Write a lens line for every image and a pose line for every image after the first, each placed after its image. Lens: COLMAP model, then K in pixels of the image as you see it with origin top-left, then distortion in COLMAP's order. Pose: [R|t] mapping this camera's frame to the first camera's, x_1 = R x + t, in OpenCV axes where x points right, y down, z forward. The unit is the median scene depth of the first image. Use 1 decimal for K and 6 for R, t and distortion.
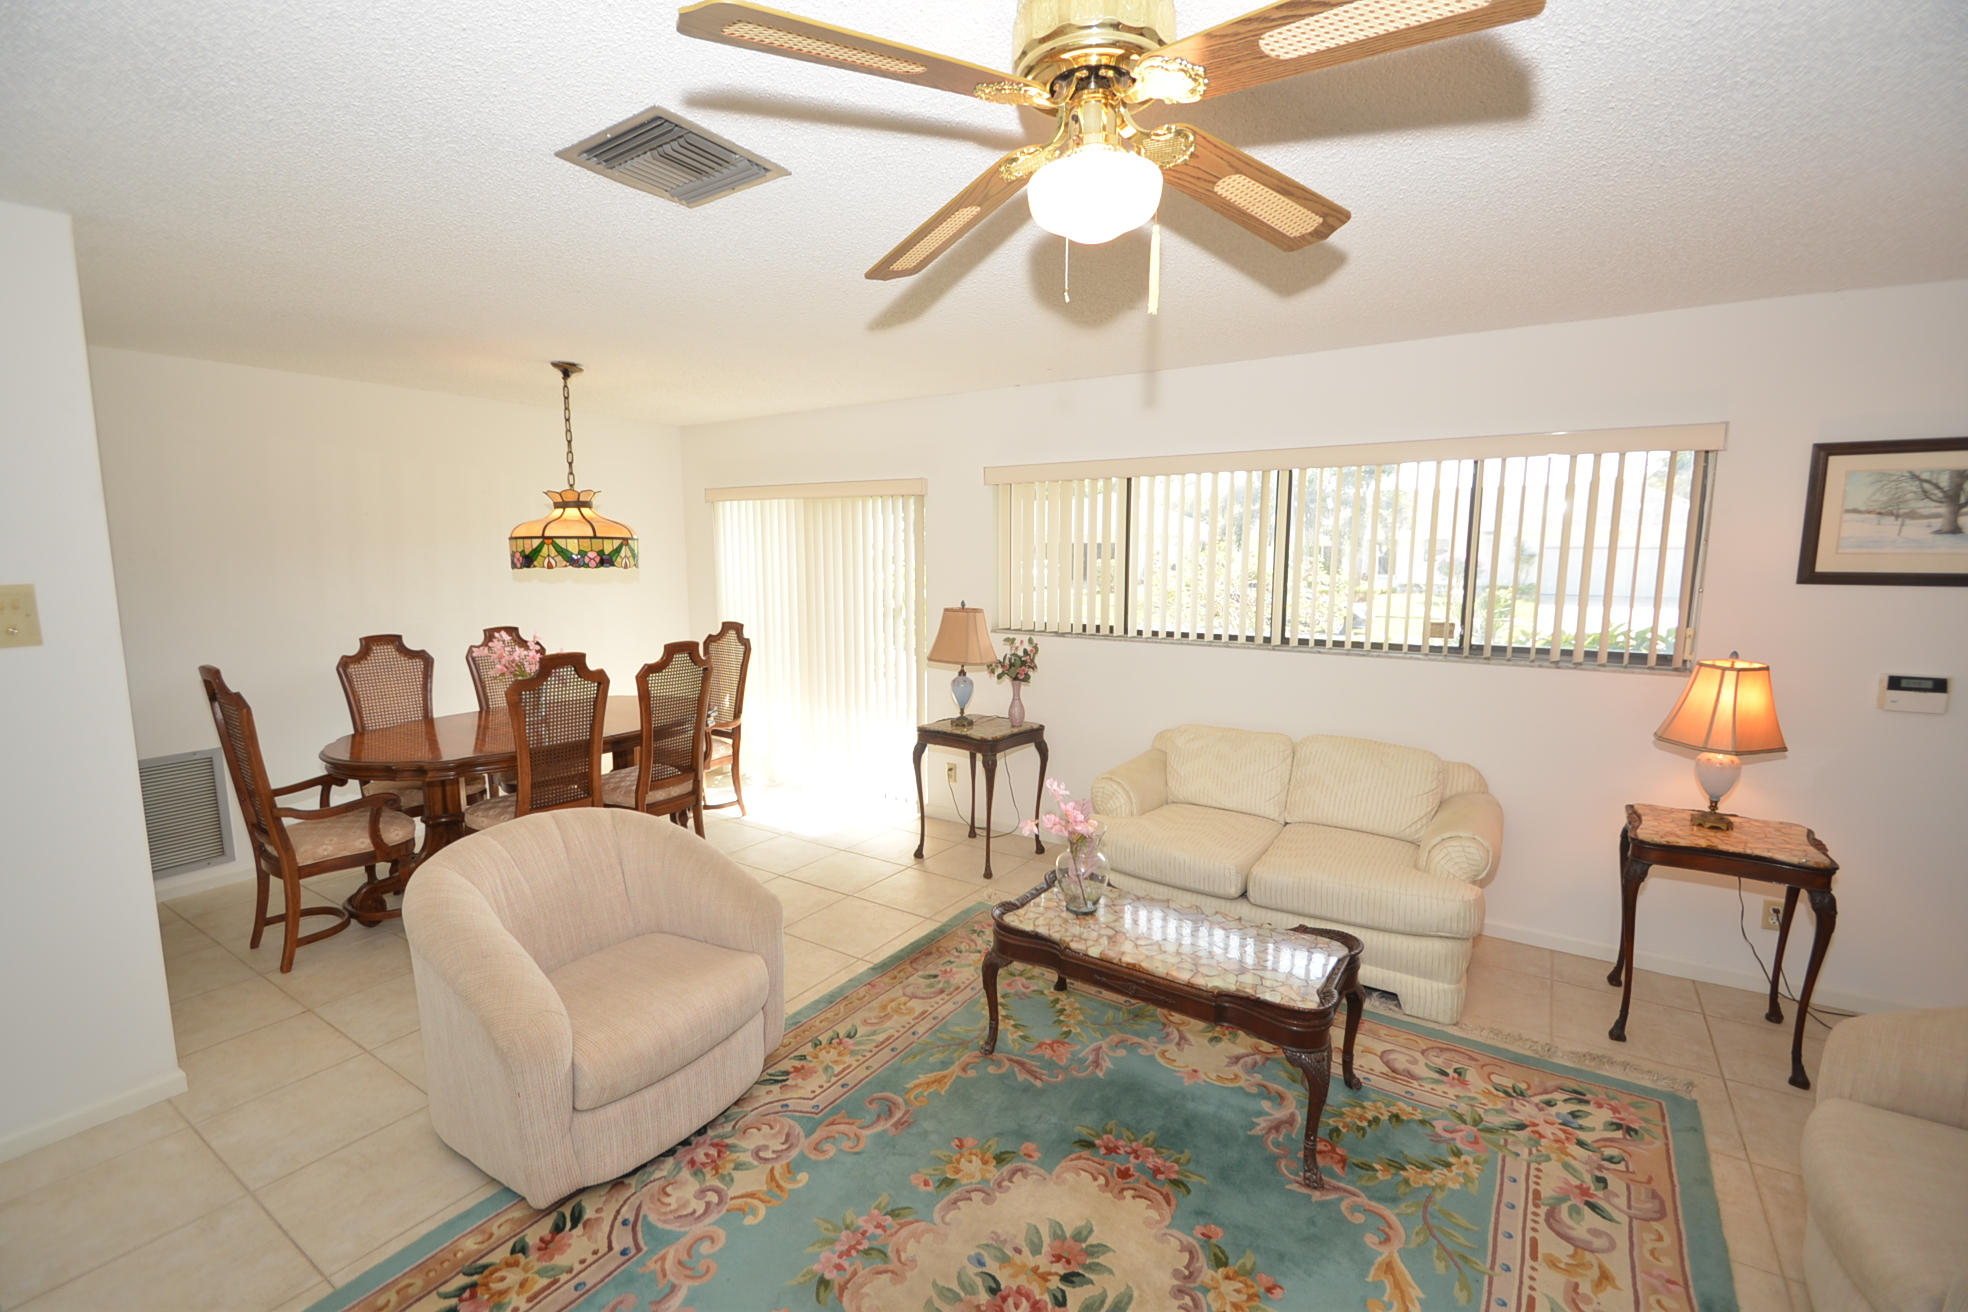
lens RADIAL K [[860.2, 0, 967.8], [0, 860.2, 659.1], [0, 0, 1]] dist [0.001577, -0.008853]
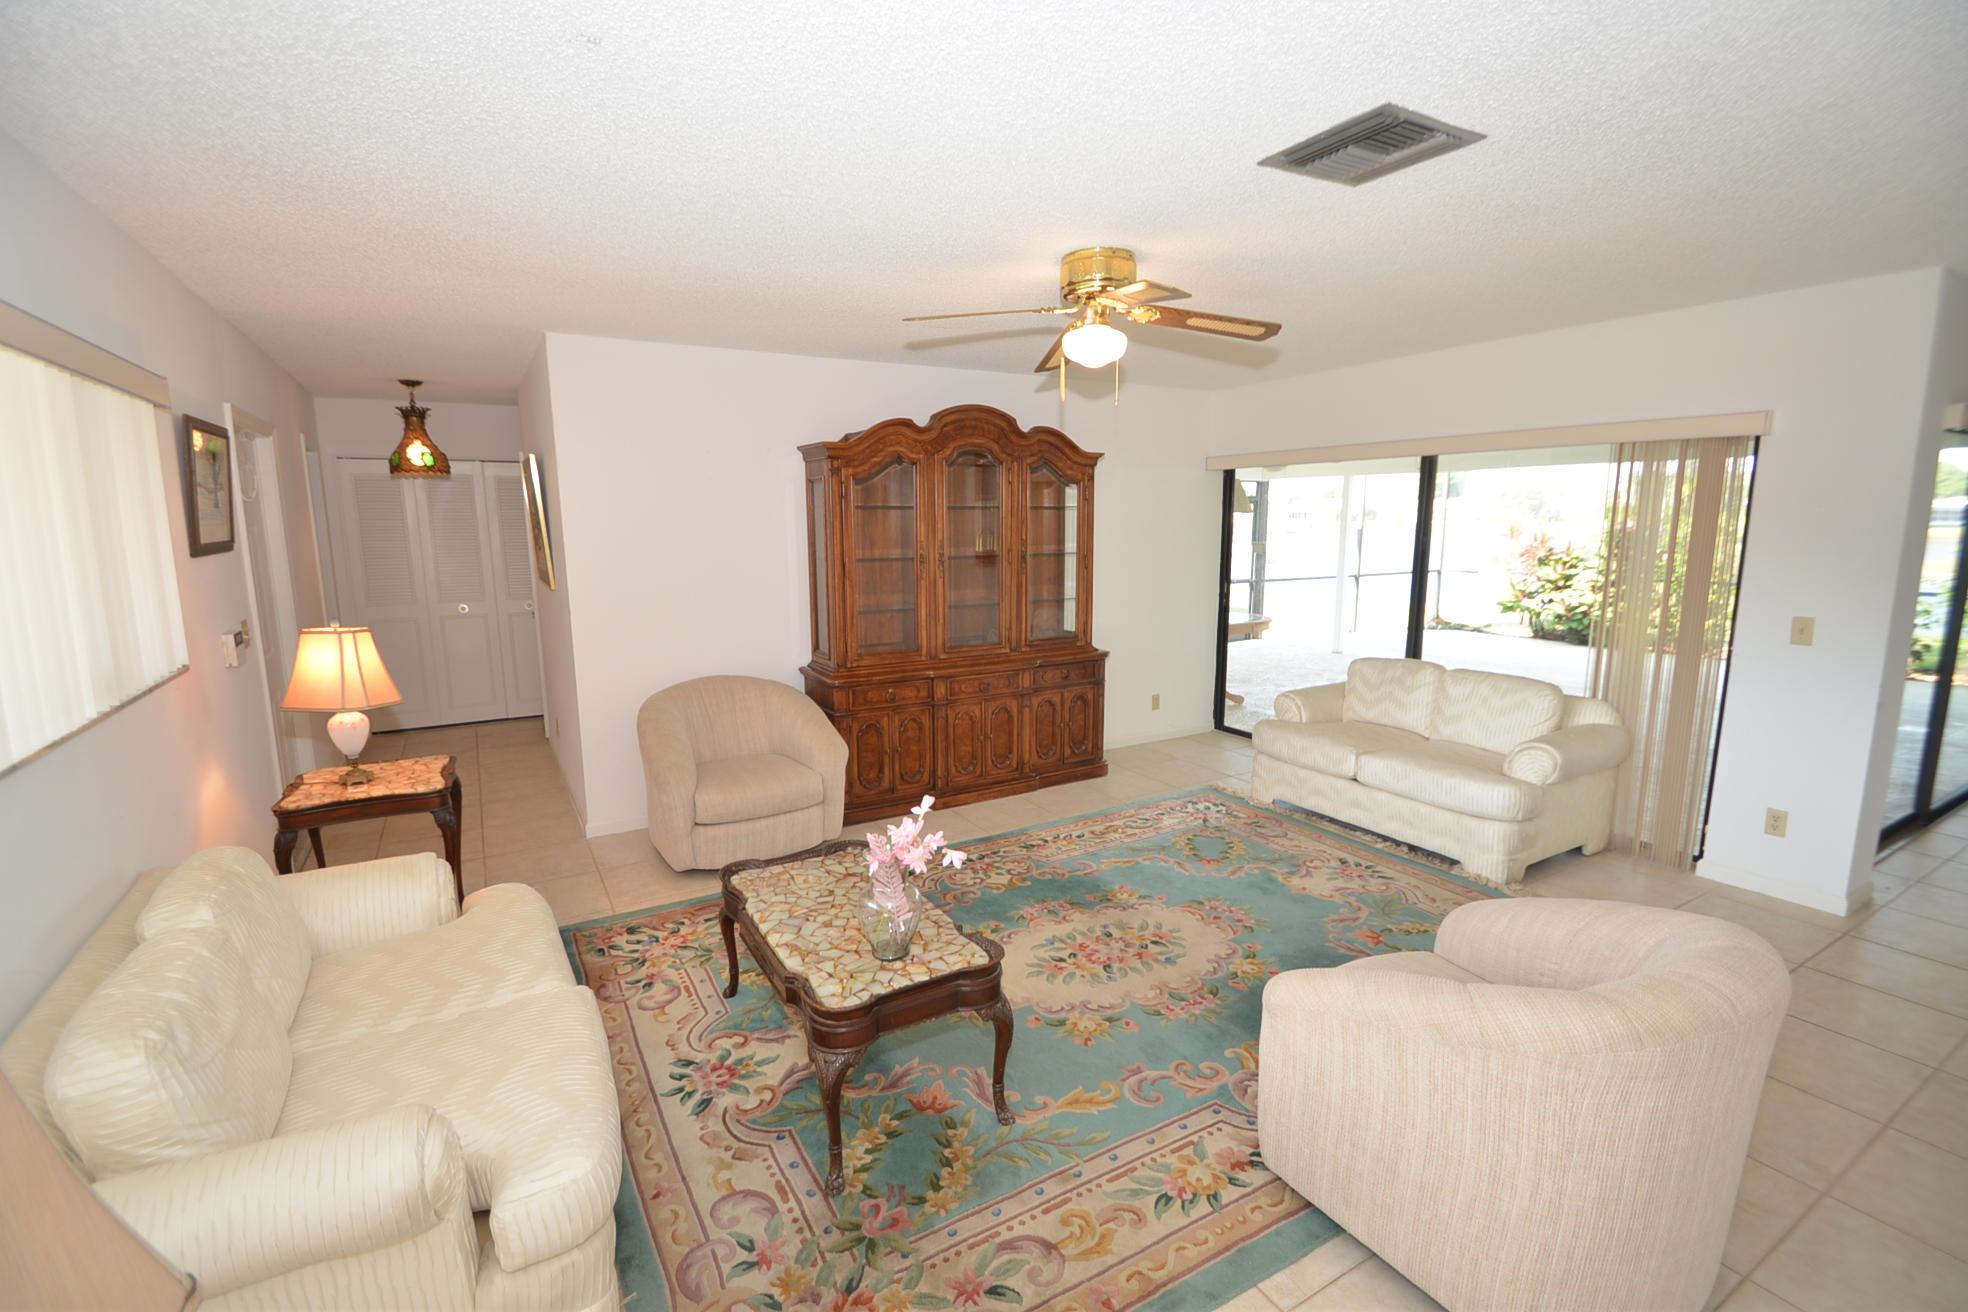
lens RADIAL K [[860.2, 0, 971.1], [0, 860.2, 653.7], [0, 0, 1]] dist [0.001577, -0.008853]
pose [[-0.897393, -0.064251, 0.436530, -0.196605], [0.062989, 0.960553, 0.270869, -0.144864], [-0.436714, 0.270572, -0.857946, 1.118156]]
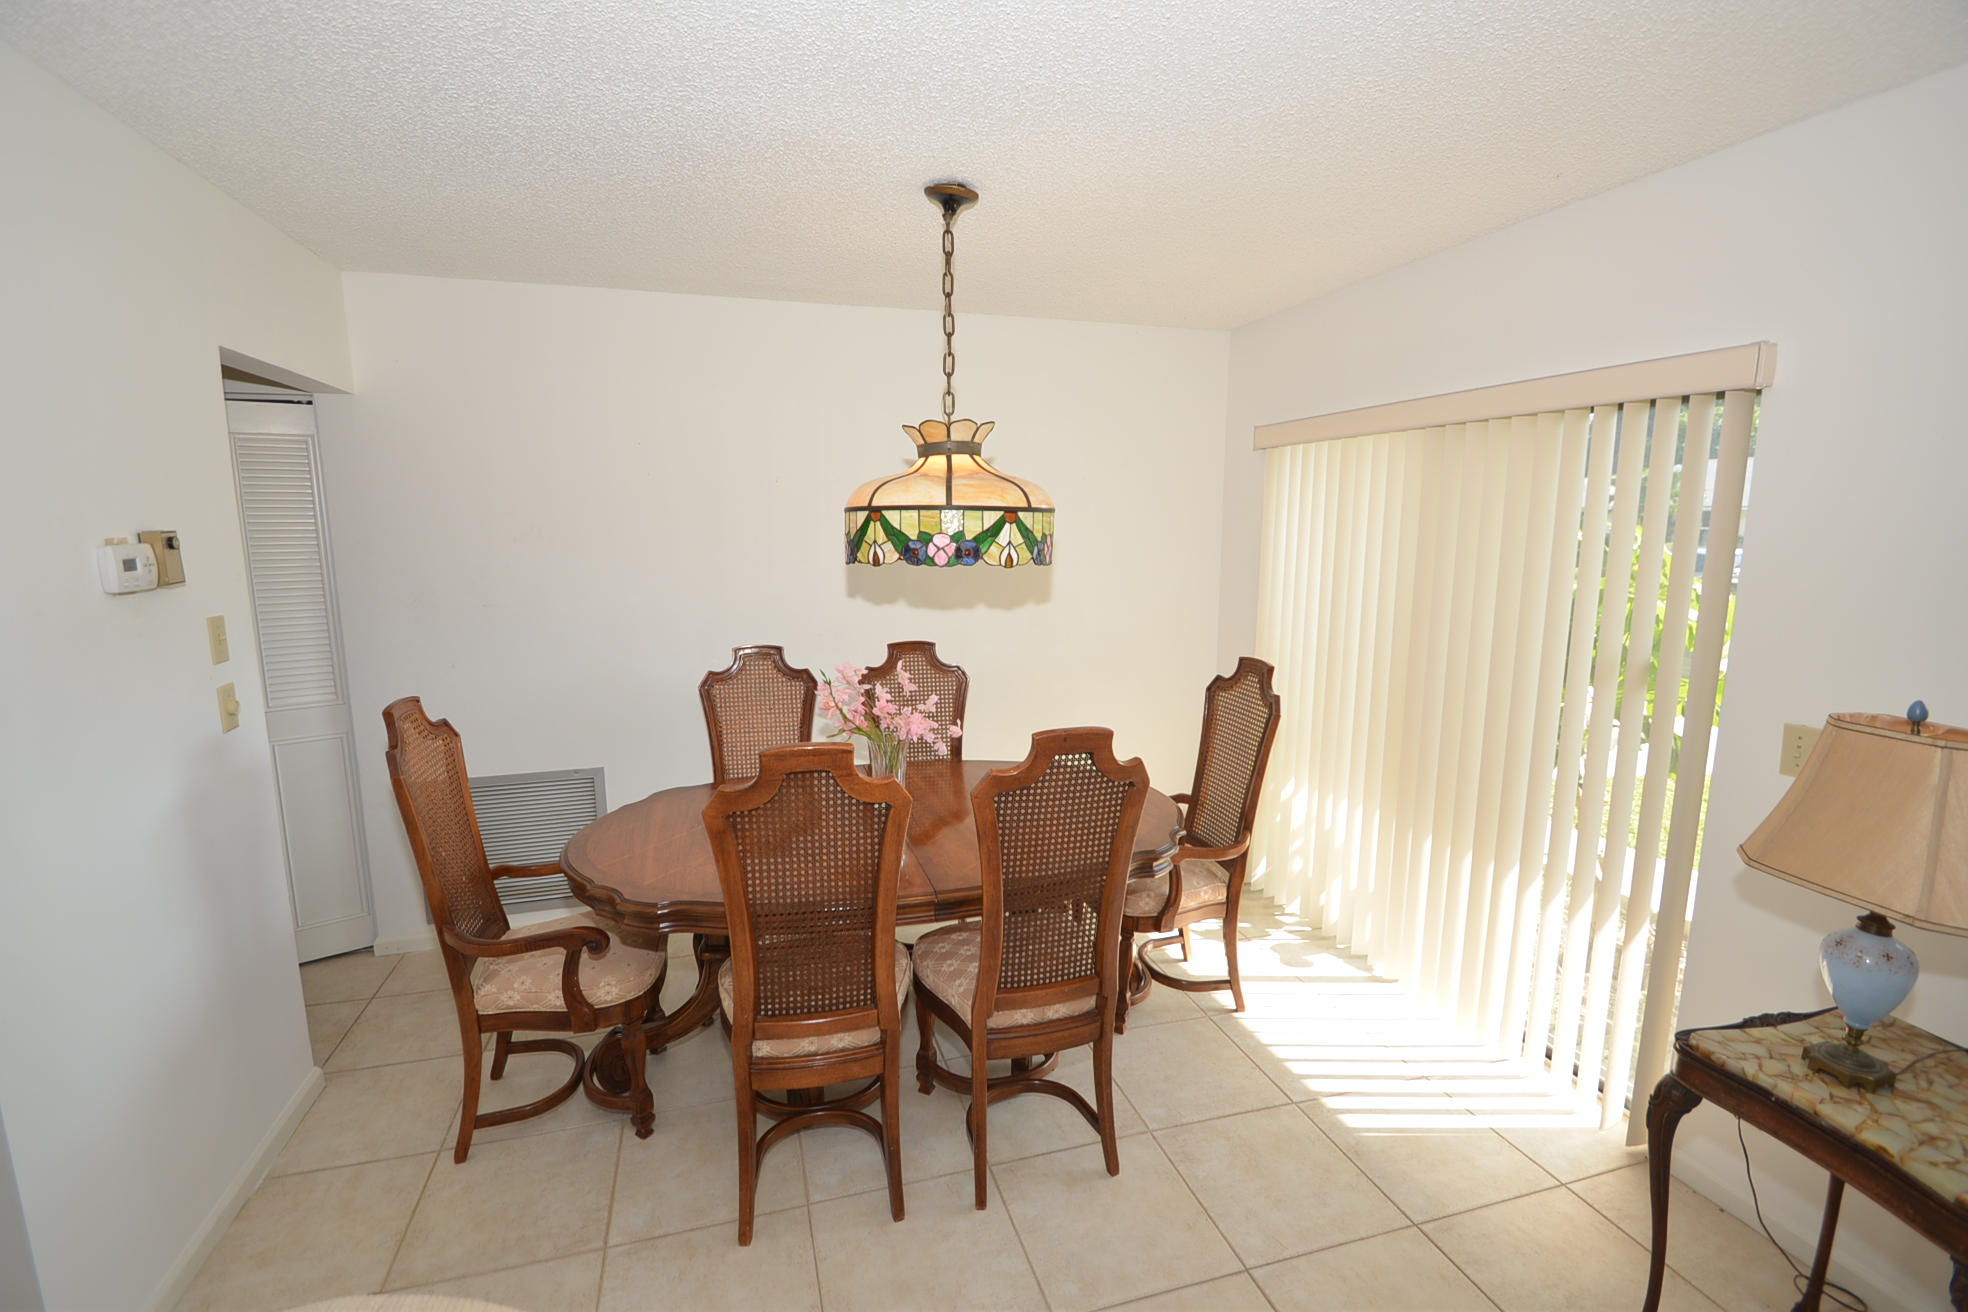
lens RADIAL K [[860.2, 0, 976.9], [0, 860.2, 659.7], [0, 0, 1]] dist [0.001577, -0.008853]
pose [[0.767525, 0.100517, -0.633089, -0.081423], [-0.081573, 0.994915, 0.059070, -0.082264], [0.635808, 0.006306, 0.771822, 0.611572]]
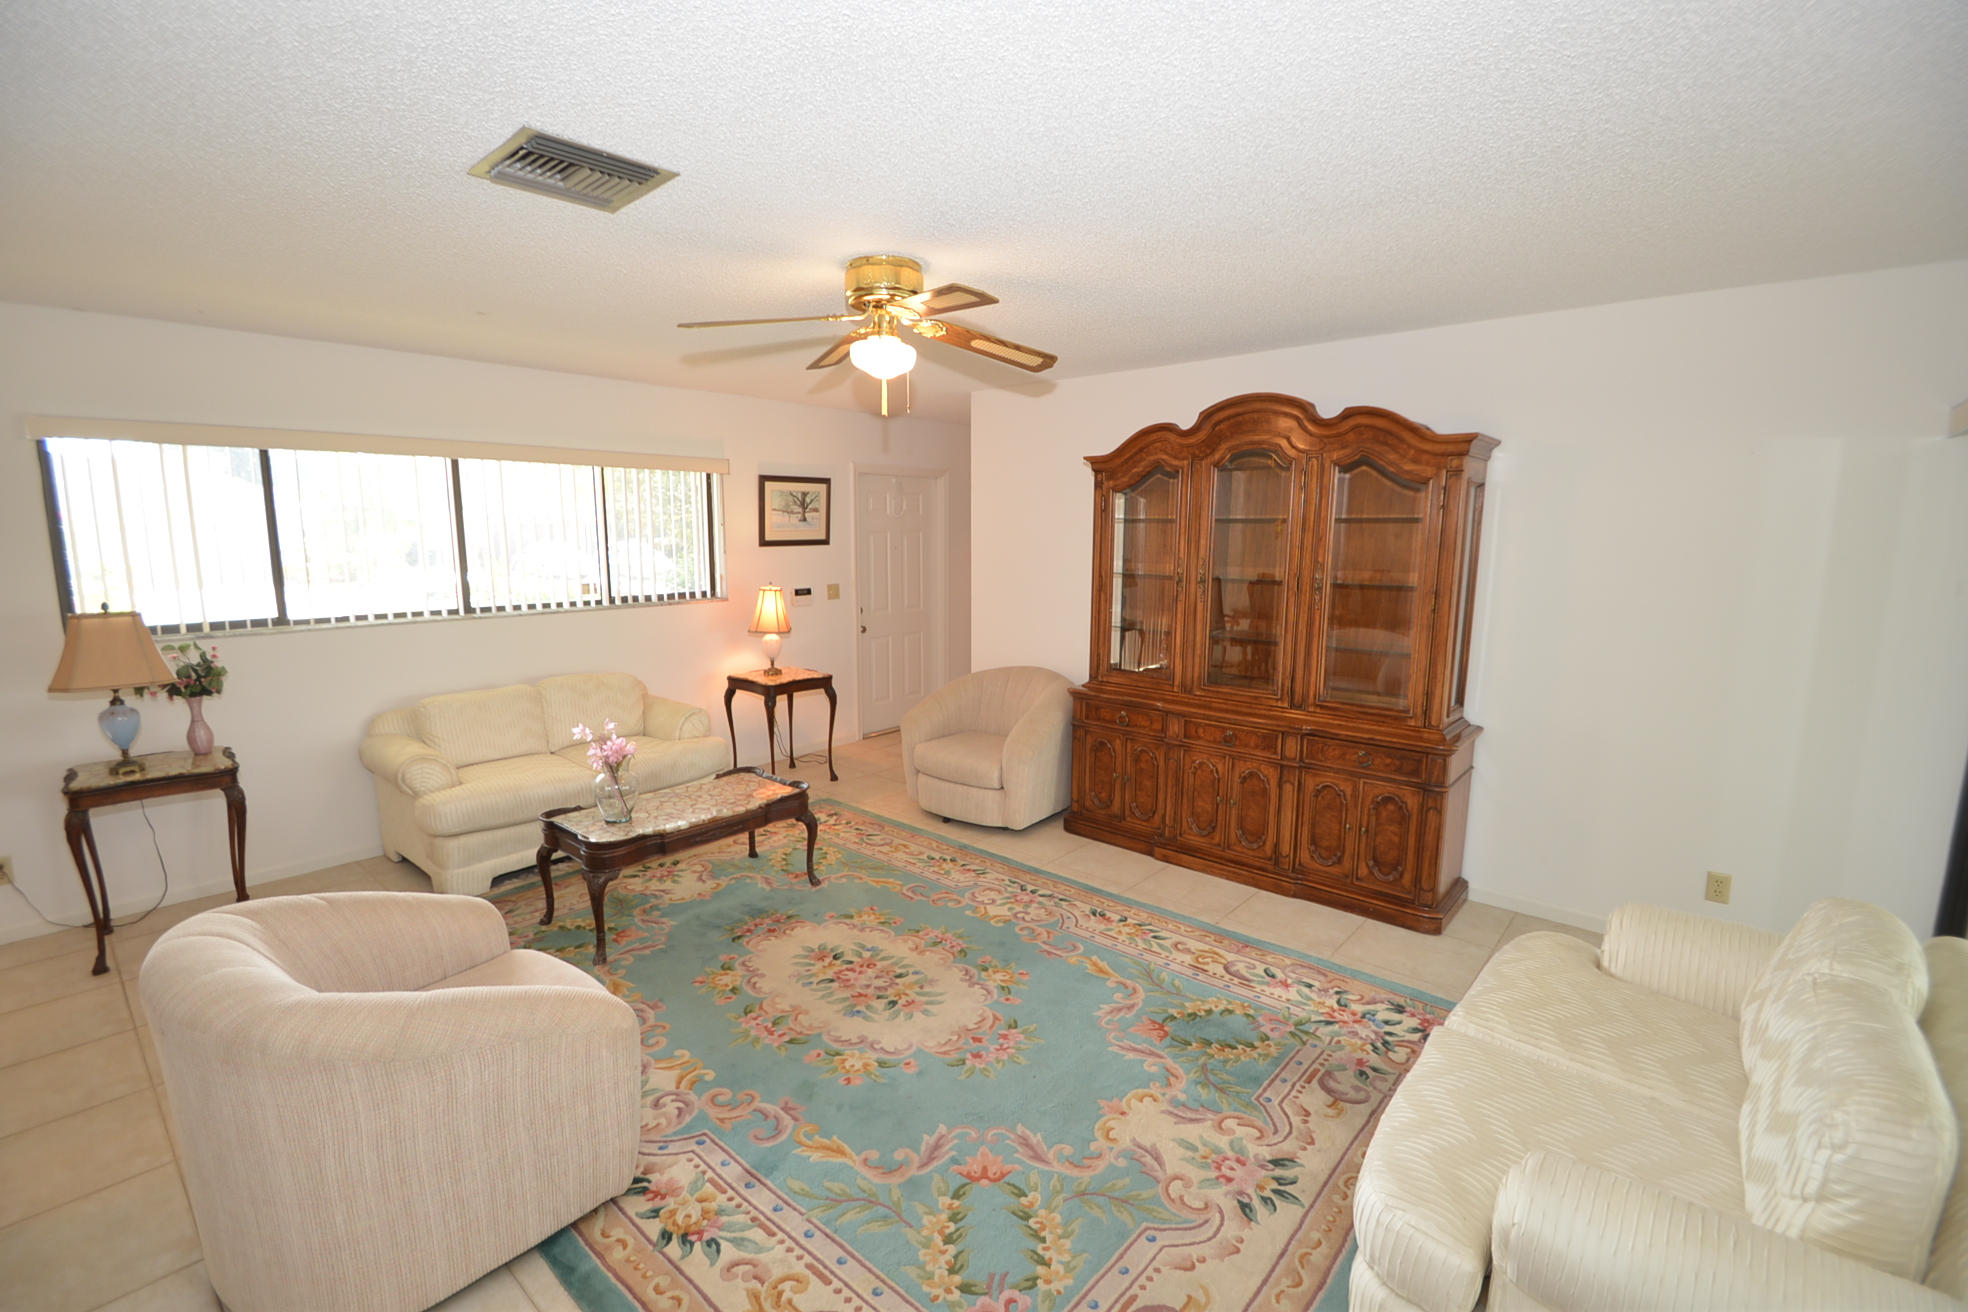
lens RADIAL K [[860.2, 0, 975.0], [0, 860.2, 658.5], [0, 0, 1]] dist [0.001577, -0.008853]
pose [[0.128964, -0.148109, 0.980526, -0.689119], [0.124307, 0.983398, 0.132194, -0.027249], [-0.983827, 0.104839, 0.145234, 0.200399]]
